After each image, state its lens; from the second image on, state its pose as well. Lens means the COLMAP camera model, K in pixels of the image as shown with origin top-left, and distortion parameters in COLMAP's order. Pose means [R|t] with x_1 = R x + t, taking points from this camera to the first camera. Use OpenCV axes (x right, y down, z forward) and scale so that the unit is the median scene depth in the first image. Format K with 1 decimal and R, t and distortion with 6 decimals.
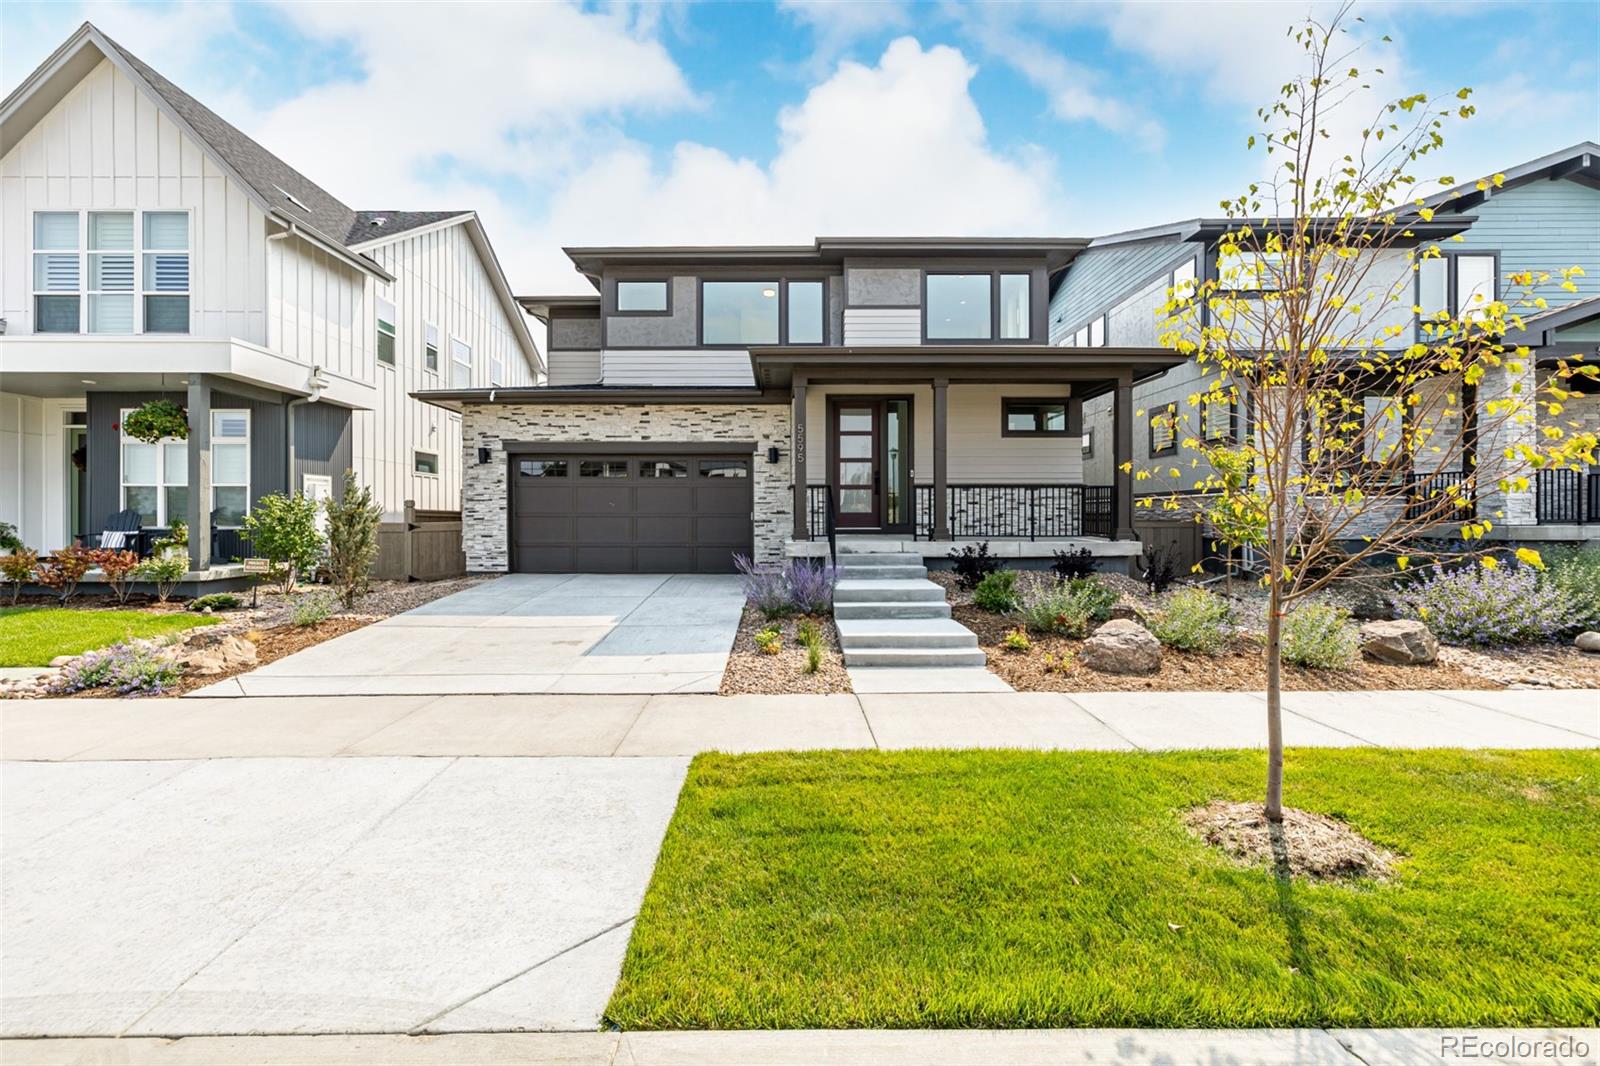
lens RADIAL K [[674.7, 0, 795.2], [0, 674.7, 524.5], [0, 0, 1]] dist [0.000904, 0.000183]
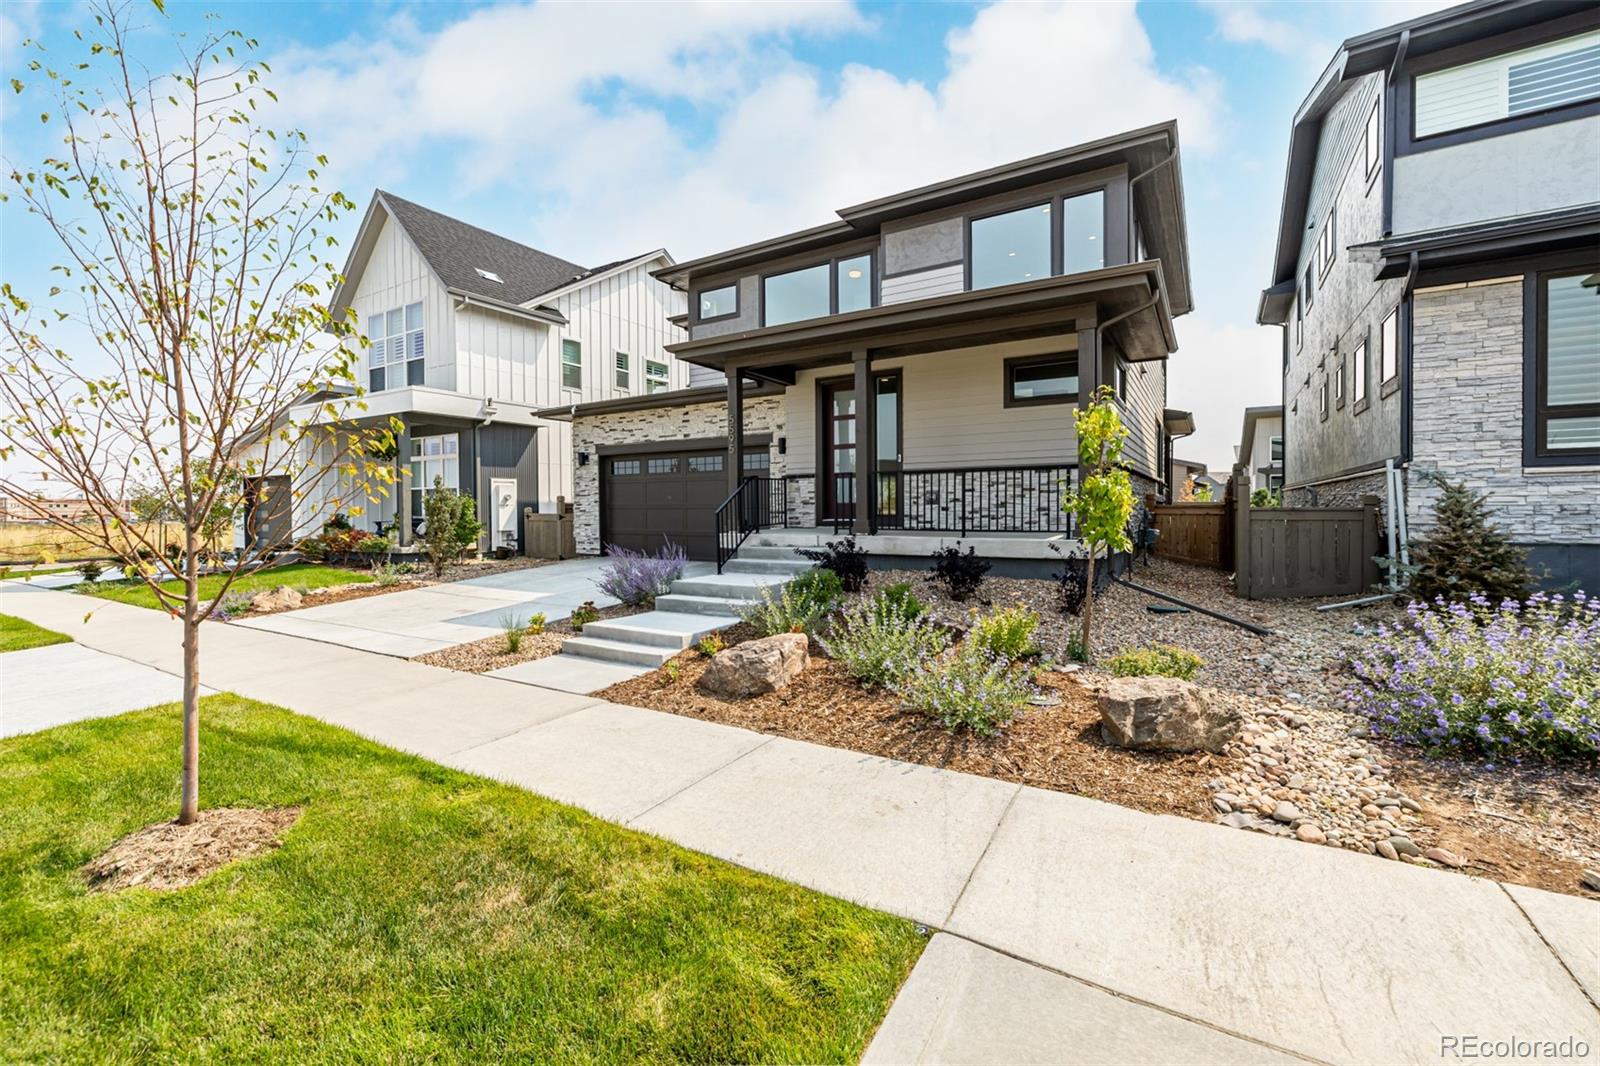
lens RADIAL K [[674.7, 0, 795.7], [0, 674.7, 527.9], [0, 0, 1]] dist [0.000904, 0.000183]
pose [[0.846332, 0.010897, -0.532544, 0.523072], [0.001615, 0.999734, 0.023025, -0.004706], [0.532653, -0.020347, 0.846089, 0.173907]]
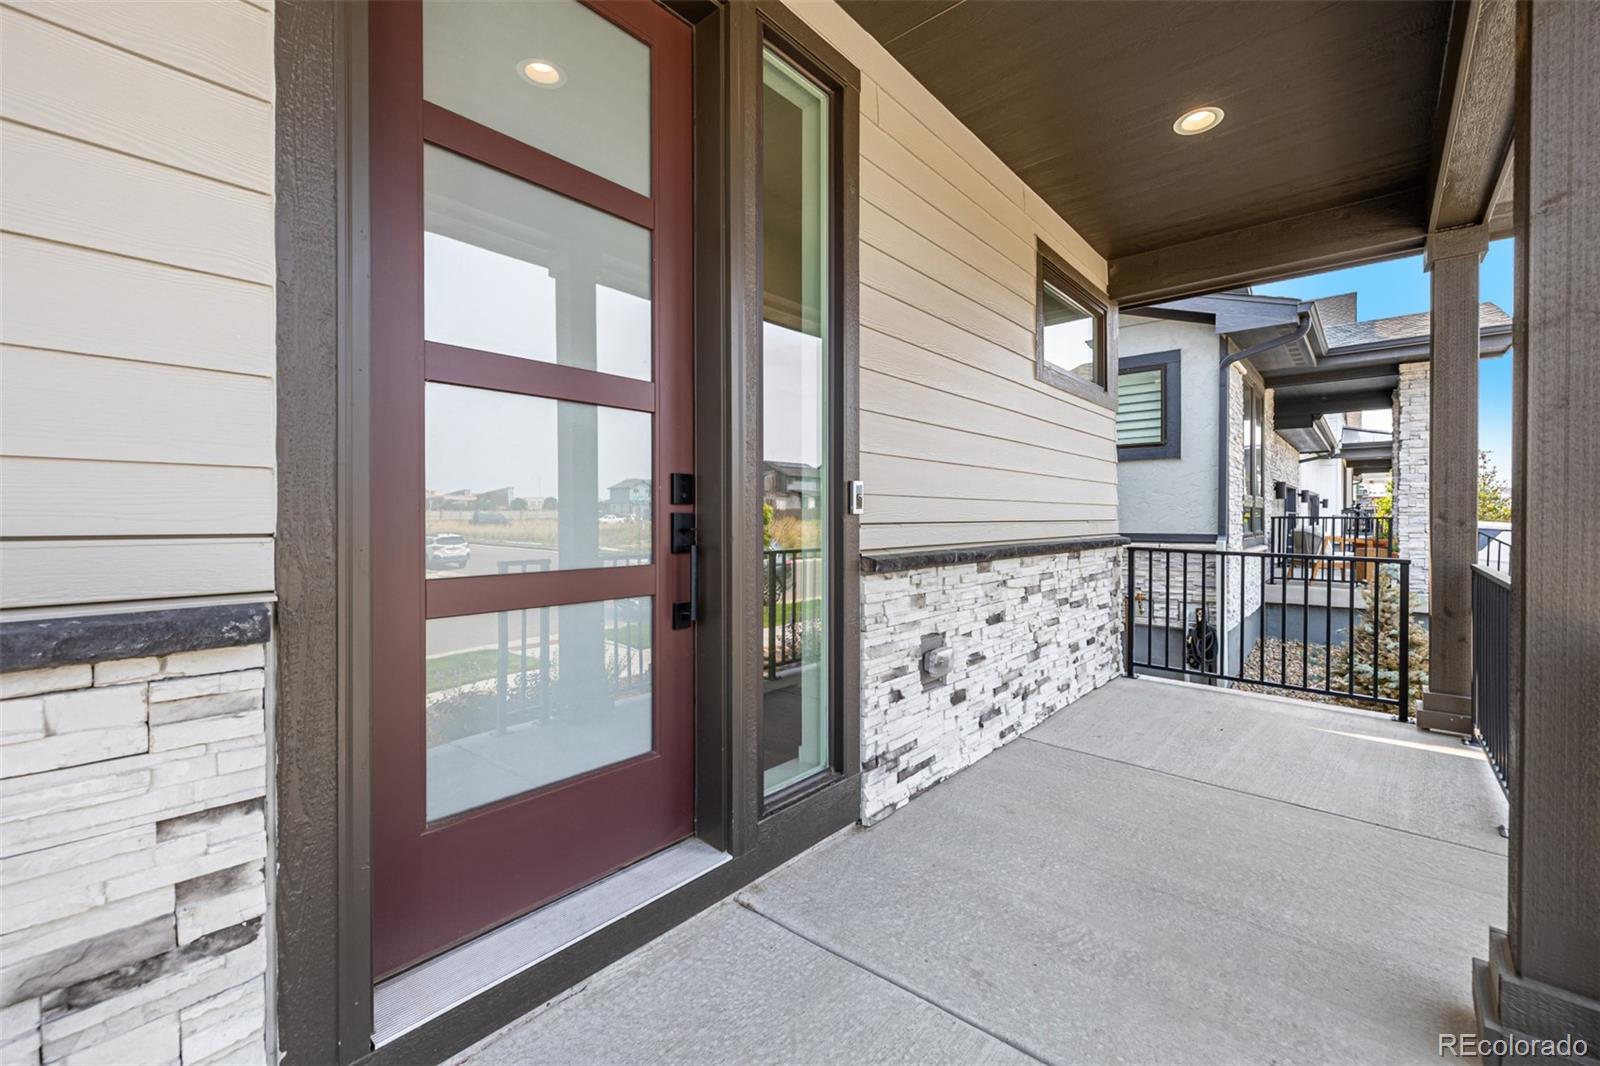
lens RADIAL K [[674.7, 0, 791.3], [0, 674.7, 525.2], [0, 0, 1]] dist [0.000904, 0.000183]
pose [[0.656526, -0.007942, 0.754262, 0.023025], [-0.000849, 0.999936, 0.011268, -0.068534], [-0.754303, -0.008038, 0.656477, 0.880466]]
